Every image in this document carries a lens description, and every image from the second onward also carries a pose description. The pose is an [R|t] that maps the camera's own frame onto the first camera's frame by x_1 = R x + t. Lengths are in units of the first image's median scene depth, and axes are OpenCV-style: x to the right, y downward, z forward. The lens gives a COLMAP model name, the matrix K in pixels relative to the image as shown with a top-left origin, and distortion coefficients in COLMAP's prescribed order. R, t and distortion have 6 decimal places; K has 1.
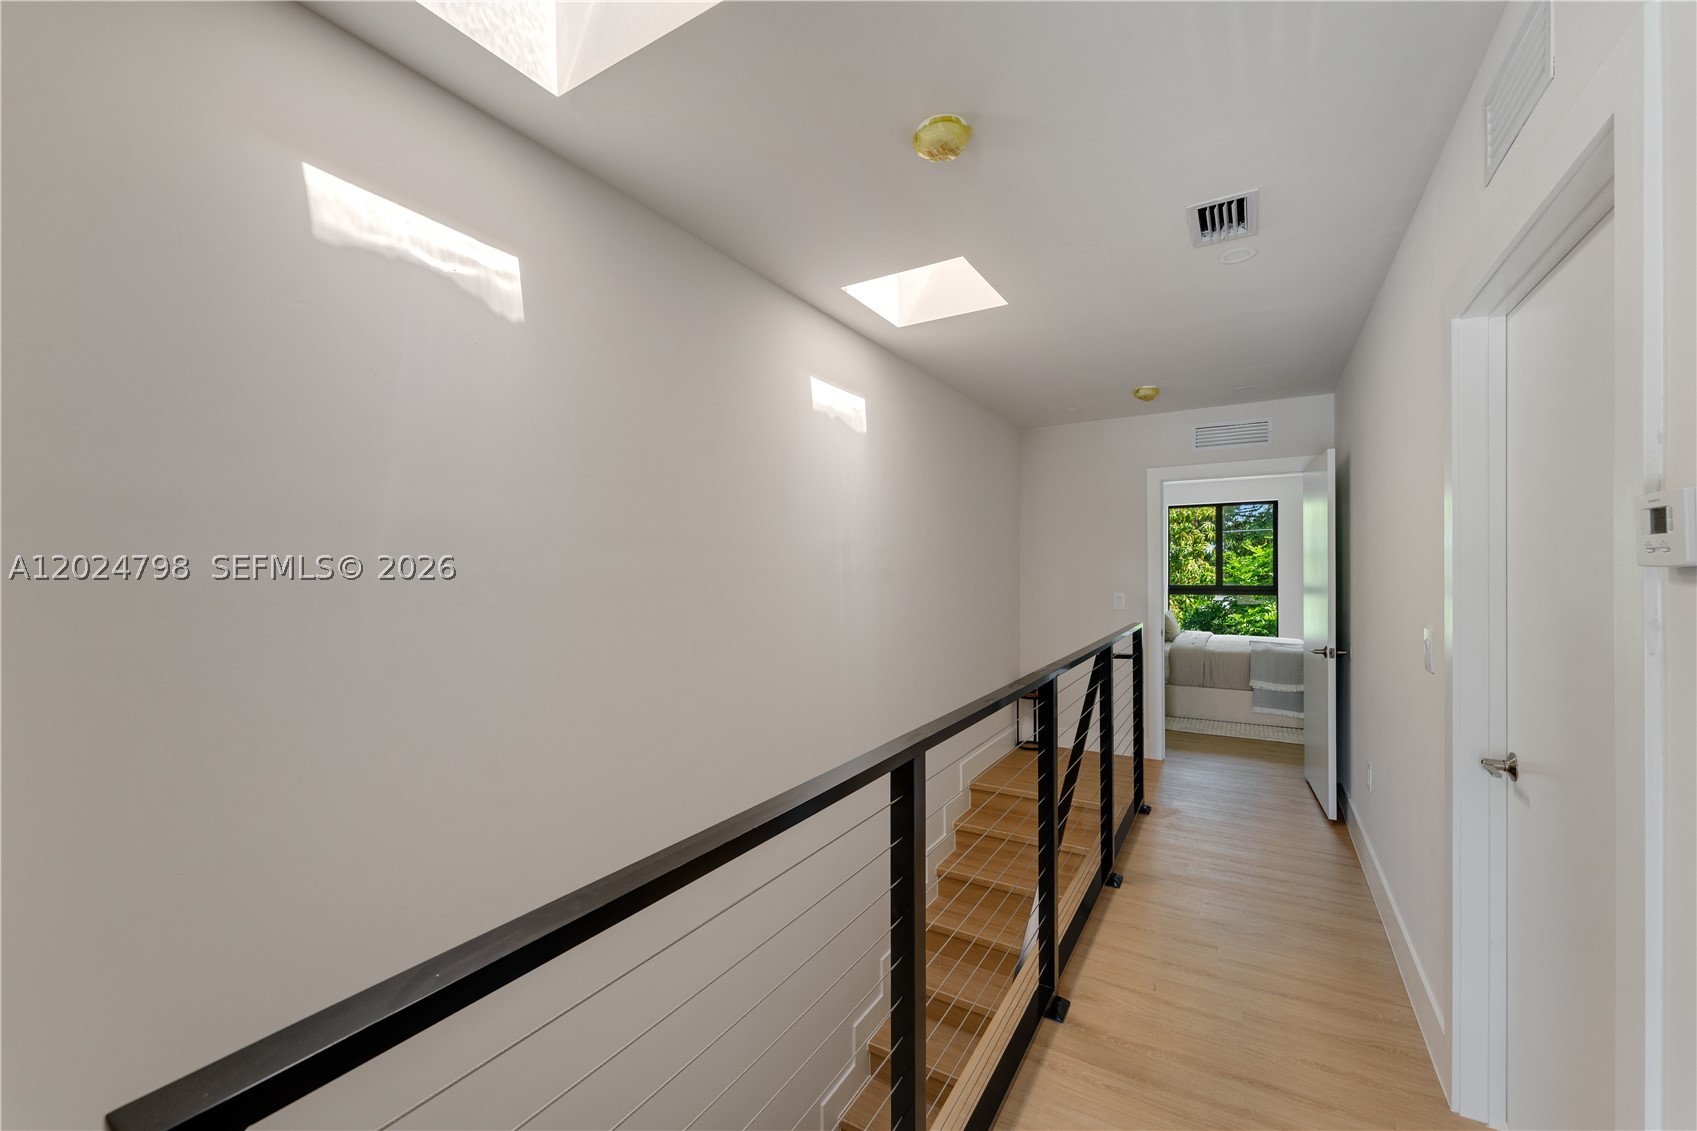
lens RADIAL K [[685.2, 0, 852.3], [0, 685.2, 580.3], [0, 0, 1]] dist [-0.000535, -0.000534]
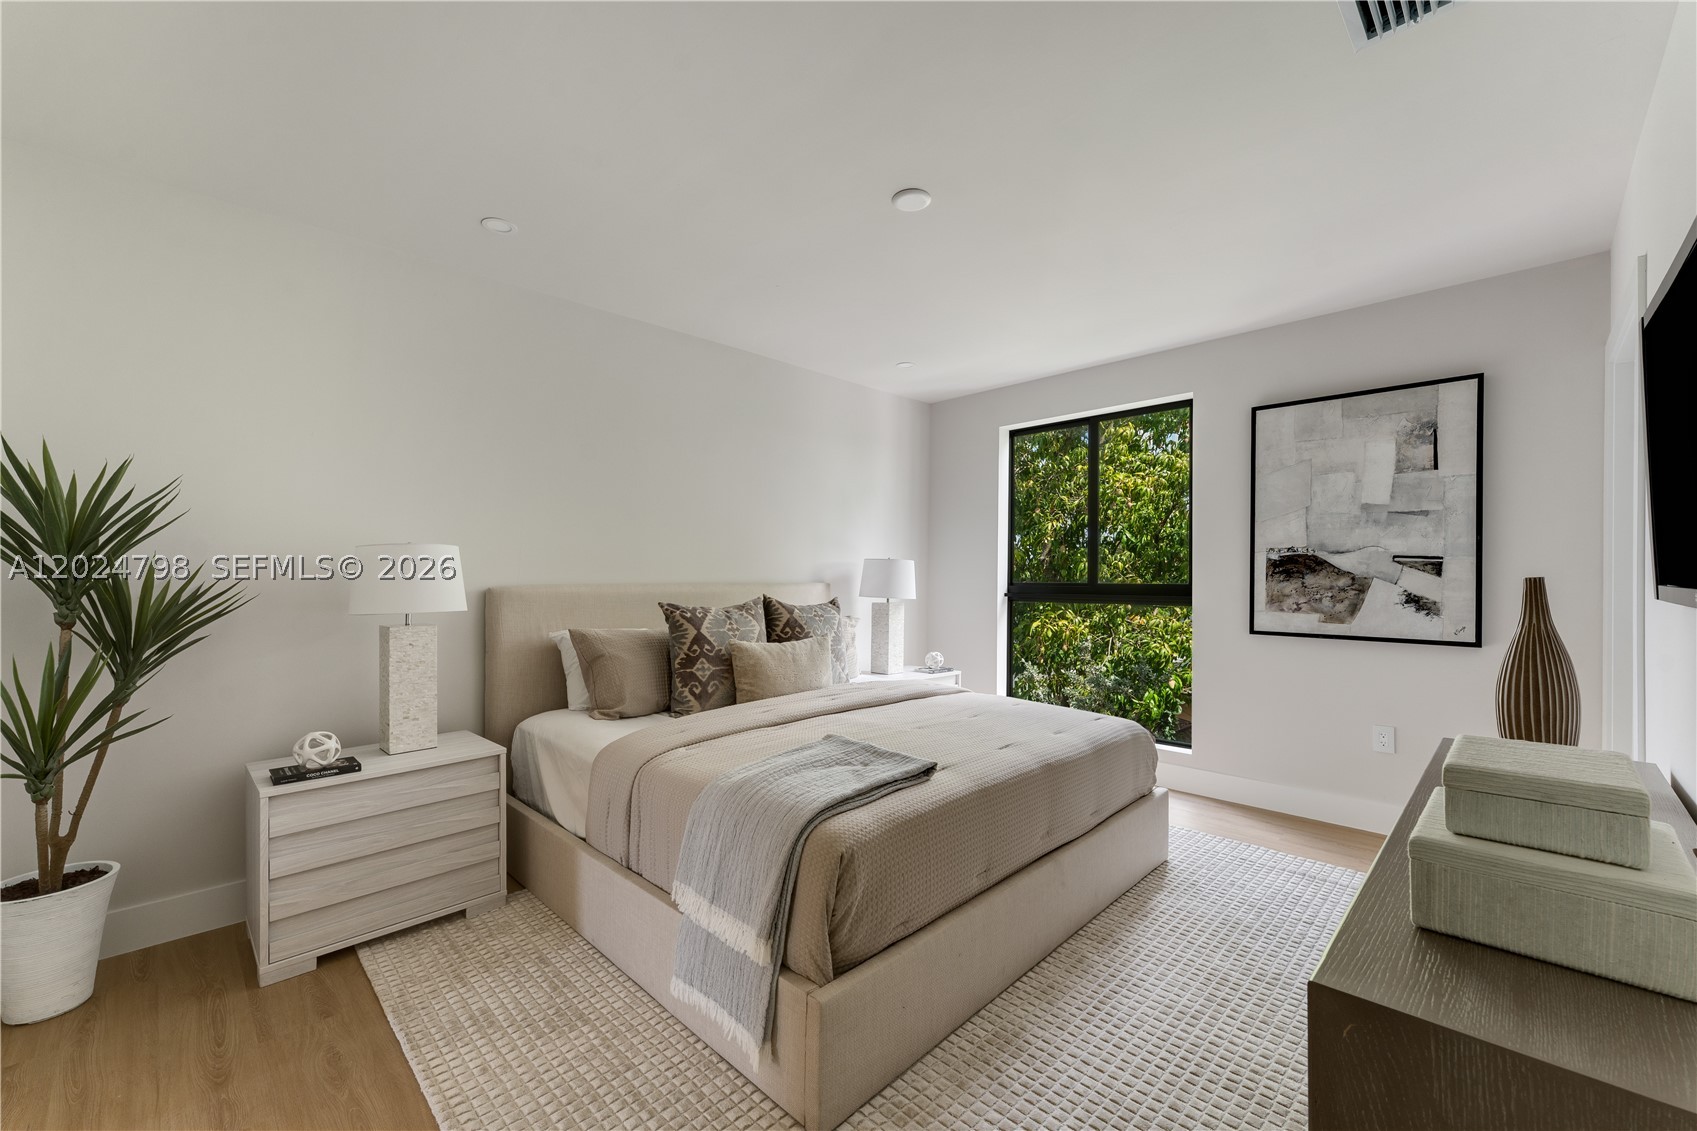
lens RADIAL K [[687.3, 0, 849.0], [0, 687.3, 569.9], [0, 0, 1]] dist [0.000355, -0.000095]
pose [[0.967722, 0.006672, -0.251931, 0.309732], [-0.011331, 0.999790, -0.017050, 0.005250], [0.251765, 0.019354, 0.967595, 0.303959]]
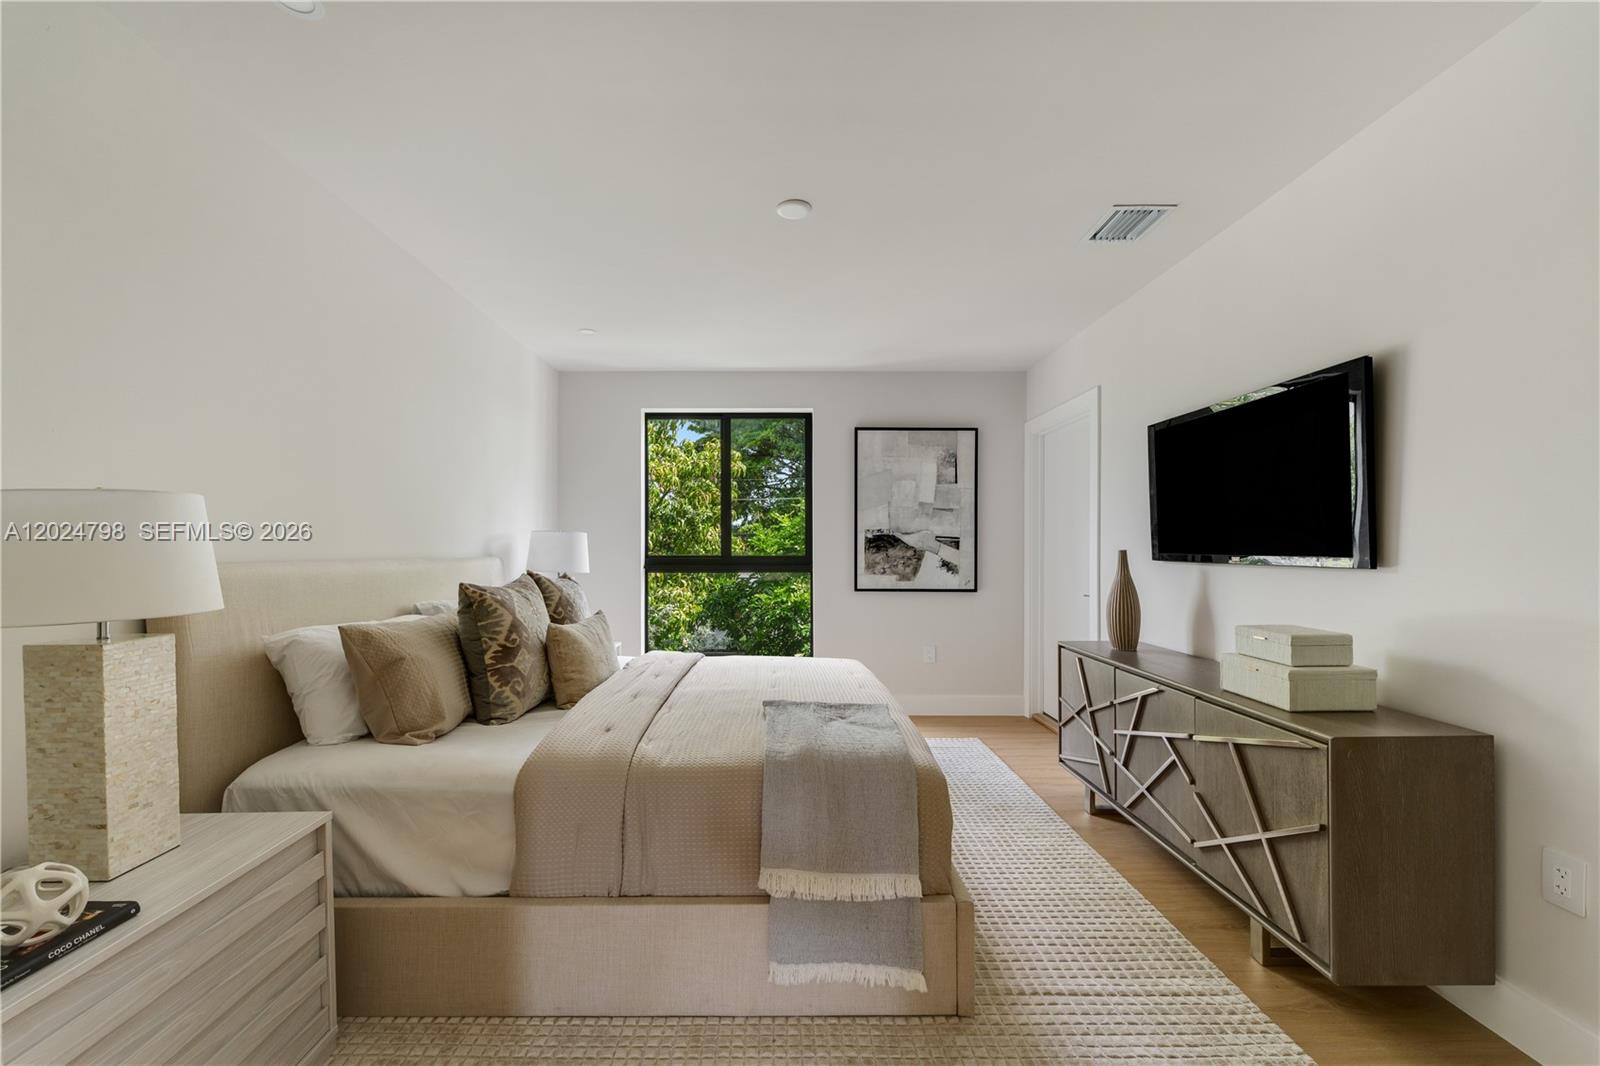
lens RADIAL K [[653.4, 0, 787.8], [0, 653.4, 541.2], [0, 0, 1]] dist [-0.001846, -0.000262]
pose [[0.856978, 0.015487, 0.515120, 0.188907], [-0.001983, 0.999640, -0.026755, 0.006318], [-0.515348, 0.021907, 0.856701, 0.319101]]
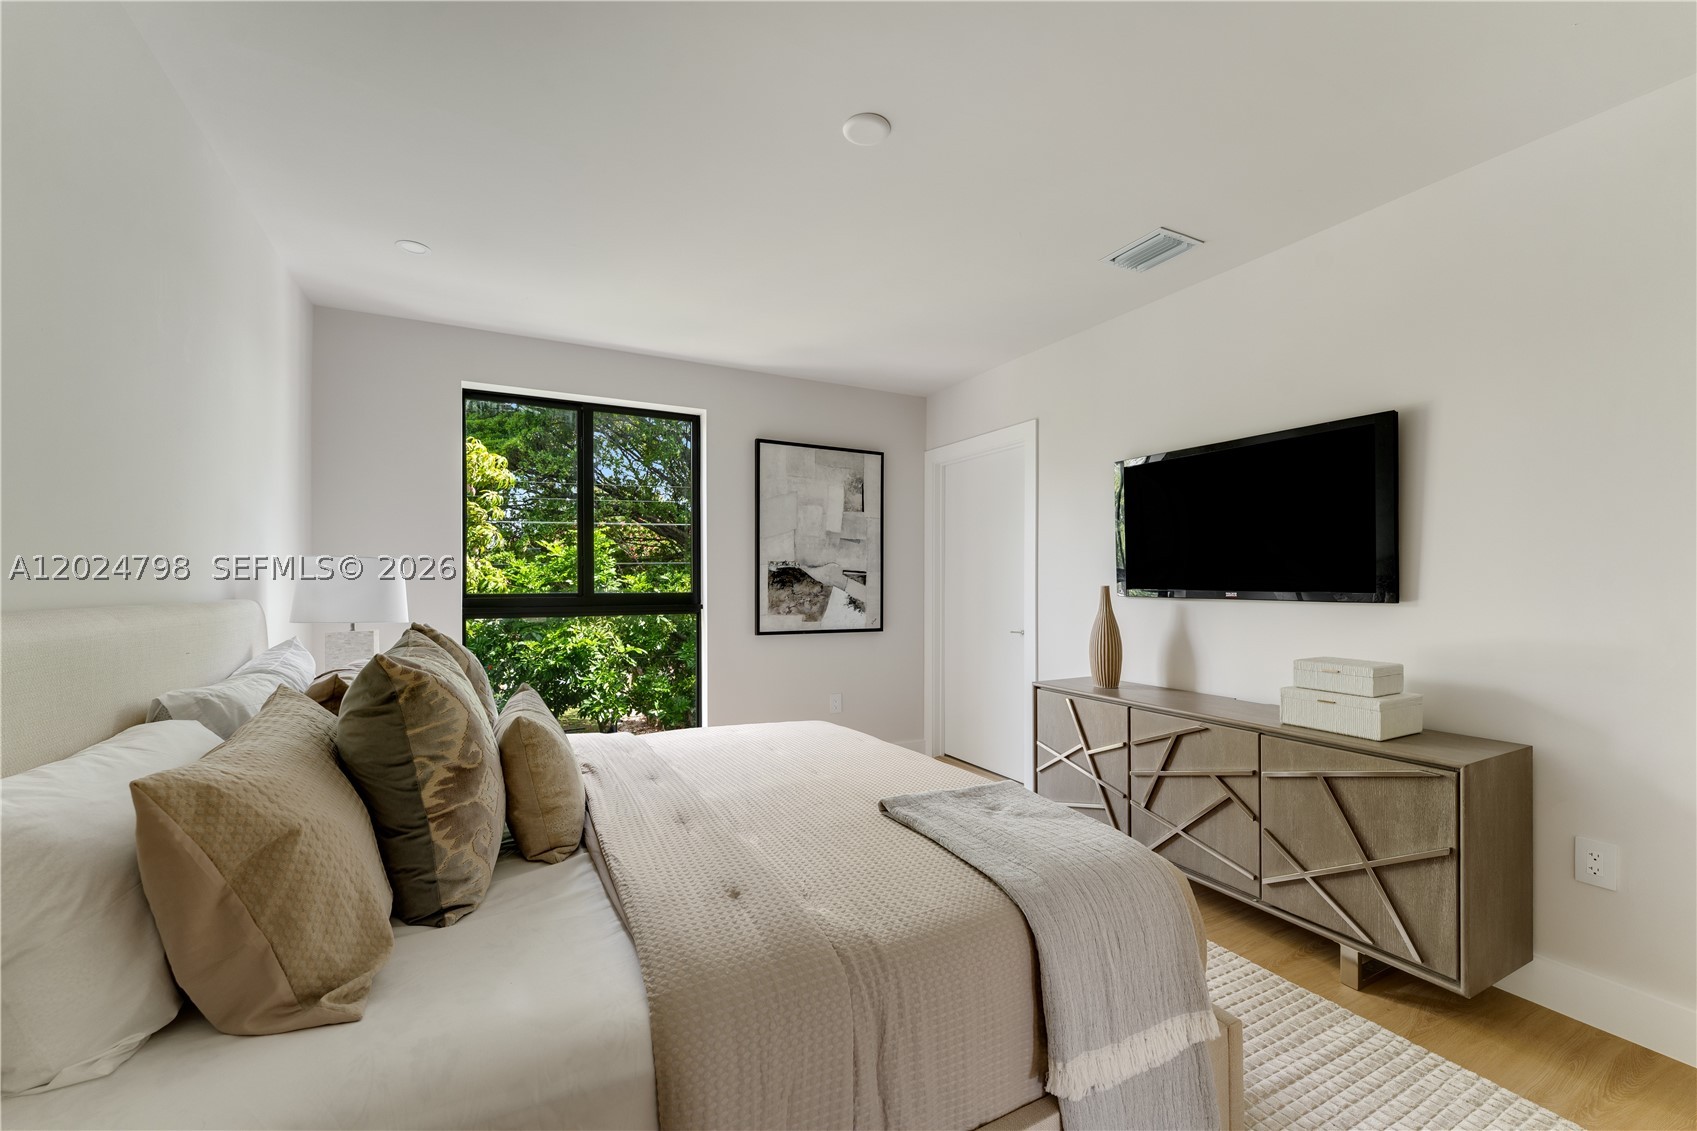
lens RADIAL K [[685.2, 0, 852.3], [0, 685.2, 580.3], [0, 0, 1]] dist [-0.000535, -0.000534]
pose [[0.521553, 0.013145, 0.853117, 0.162545], [0.005579, 0.999807, -0.018816, 0.005213], [-0.853200, 0.014573, 0.521380, 0.400174]]
